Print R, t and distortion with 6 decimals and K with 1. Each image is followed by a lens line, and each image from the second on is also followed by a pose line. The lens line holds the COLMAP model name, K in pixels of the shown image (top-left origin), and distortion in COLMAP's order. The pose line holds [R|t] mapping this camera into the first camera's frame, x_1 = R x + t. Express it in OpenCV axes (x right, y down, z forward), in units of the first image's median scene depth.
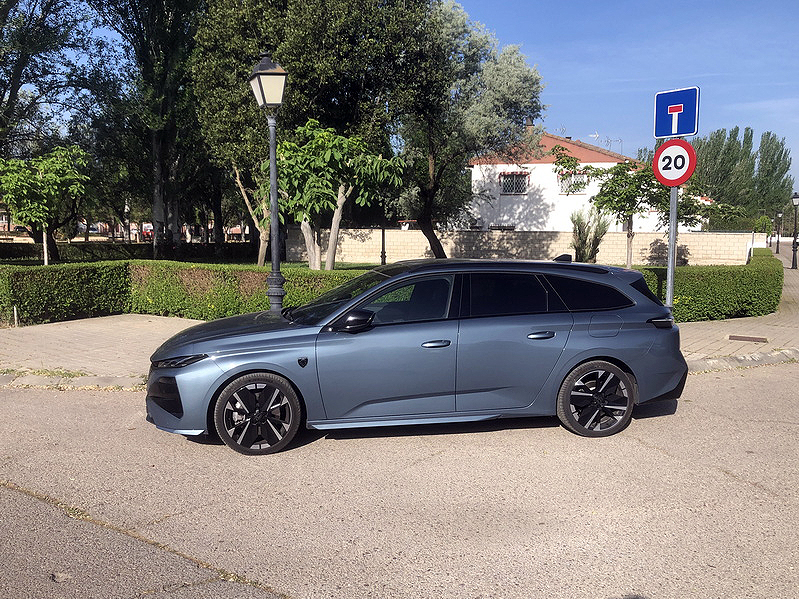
lens RADIAL K [[720.7, 0, 400.0], [0, 720.7, 296.7], [0, 0, 1]] dist [-0.002246, 0.006331]
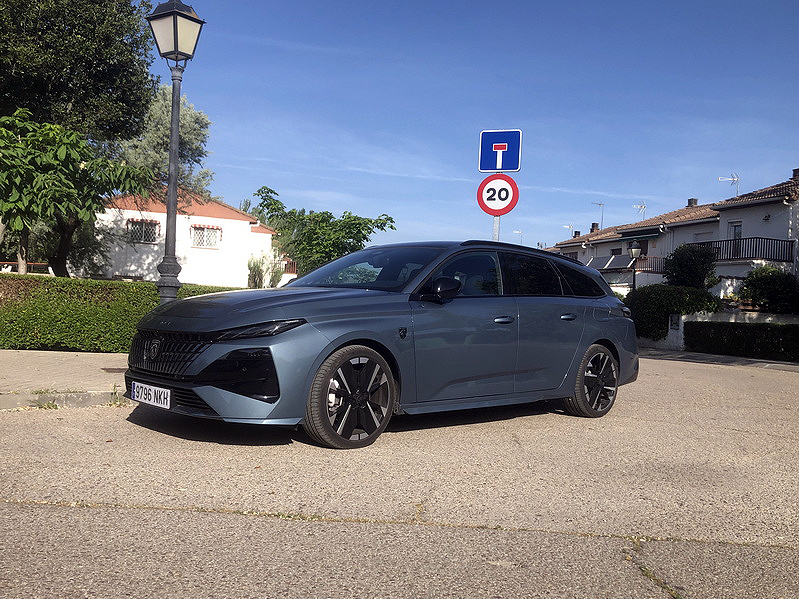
lens RADIAL K [[720.7, 0, 403.4], [0, 720.7, 305.1], [0, 0, 1]] dist [-0.002246, 0.006331]
pose [[0.834756, 0.041945, 0.549020, -0.344365], [0.002864, 0.996750, -0.080505, 0.072849], [-0.550612, 0.068774, 0.831923, 0.170180]]
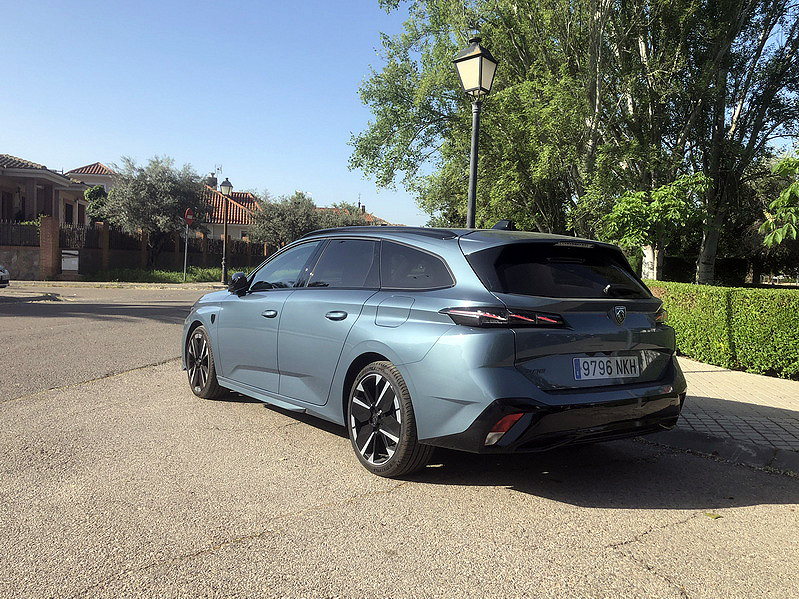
lens RADIAL K [[720.7, 0, 400.6], [0, 720.7, 298.5], [0, 0, 1]] dist [-0.002246, 0.006331]
pose [[0.428739, 0.043858, -0.902363, 0.560115], [-0.105172, 0.994453, -0.001637, 0.018500], [0.897286, 0.095605, 0.430973, 0.449093]]
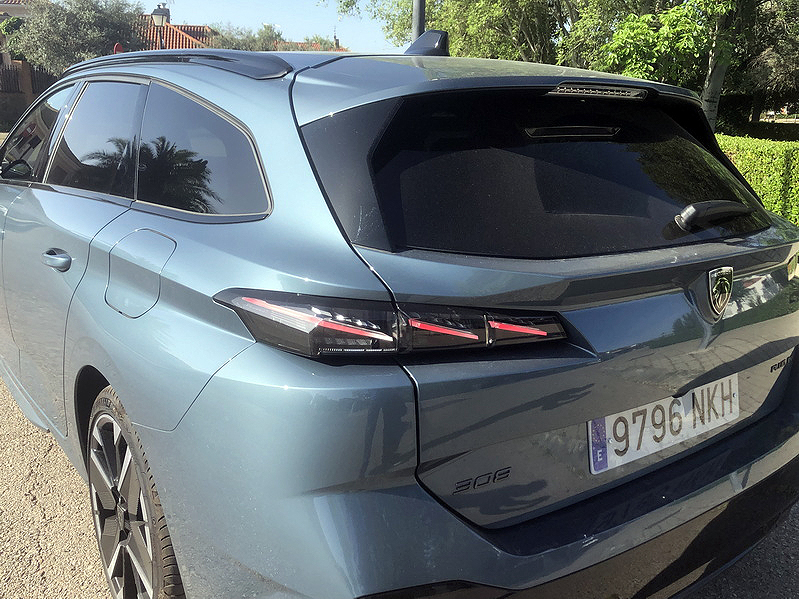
lens RADIAL K [[720.7, 0, 397.3], [0, 720.7, 296.0], [0, 0, 1]] dist [-0.002246, 0.006331]
pose [[0.445964, 0.226237, -0.865987, 0.356281], [-0.091692, 0.973985, 0.207232, -0.008599], [0.890342, -0.013014, 0.455106, 0.601691]]
